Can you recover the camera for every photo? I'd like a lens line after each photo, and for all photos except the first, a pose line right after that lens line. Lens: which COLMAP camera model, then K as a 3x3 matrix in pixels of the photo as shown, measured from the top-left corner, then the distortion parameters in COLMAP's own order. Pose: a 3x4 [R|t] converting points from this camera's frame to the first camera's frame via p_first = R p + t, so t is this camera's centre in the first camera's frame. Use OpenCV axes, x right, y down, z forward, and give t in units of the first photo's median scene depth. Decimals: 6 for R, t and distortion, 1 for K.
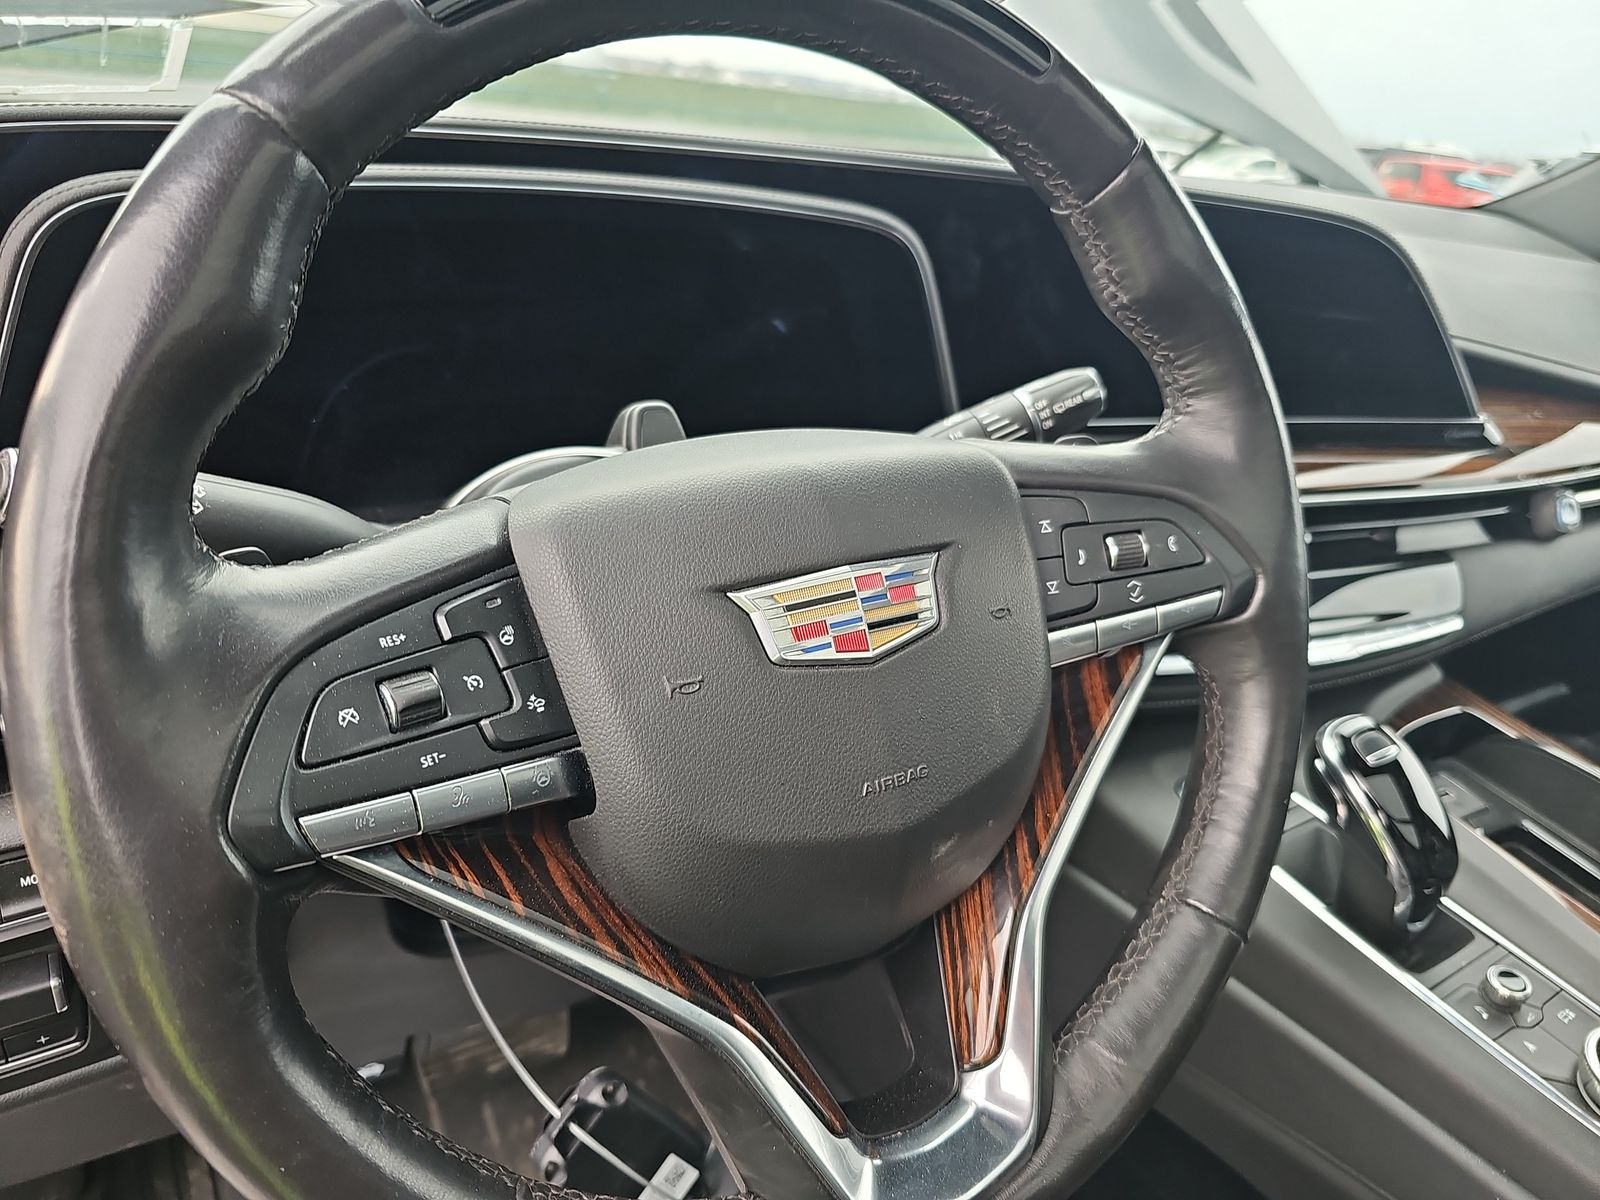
lens RADIAL K [[1079.0, 0, 800.0], [0, 1079.0, 600.0], [0, 0, 1]] dist [0.000639, -0.000509]
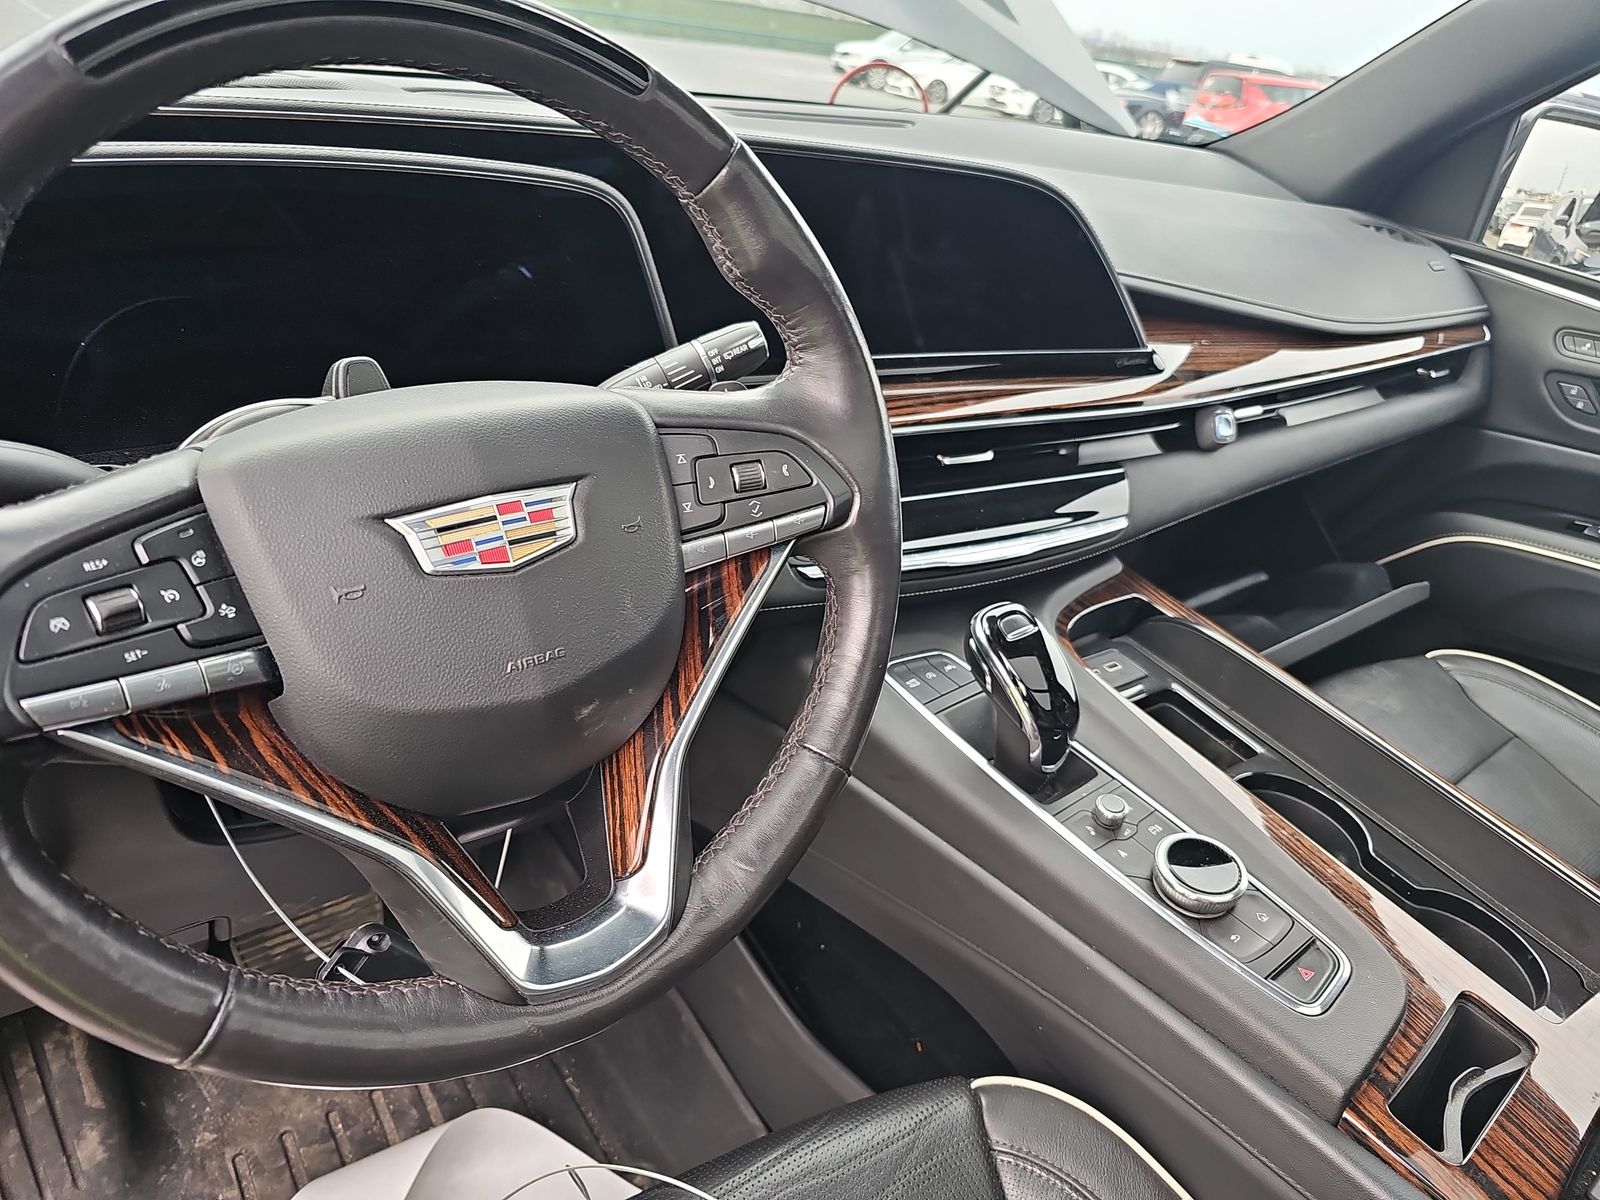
lens RADIAL K [[1070.3, 0, 800.0], [0, 1070.3, 600.0], [0, 0, 1]] dist [0.050307, -0.052996]
pose [[0.992356, -0.037100, 0.117697, 0.222286], [0.027607, 0.996308, 0.081291, -0.002024], [-0.120279, -0.077421, 0.989717, -0.280441]]
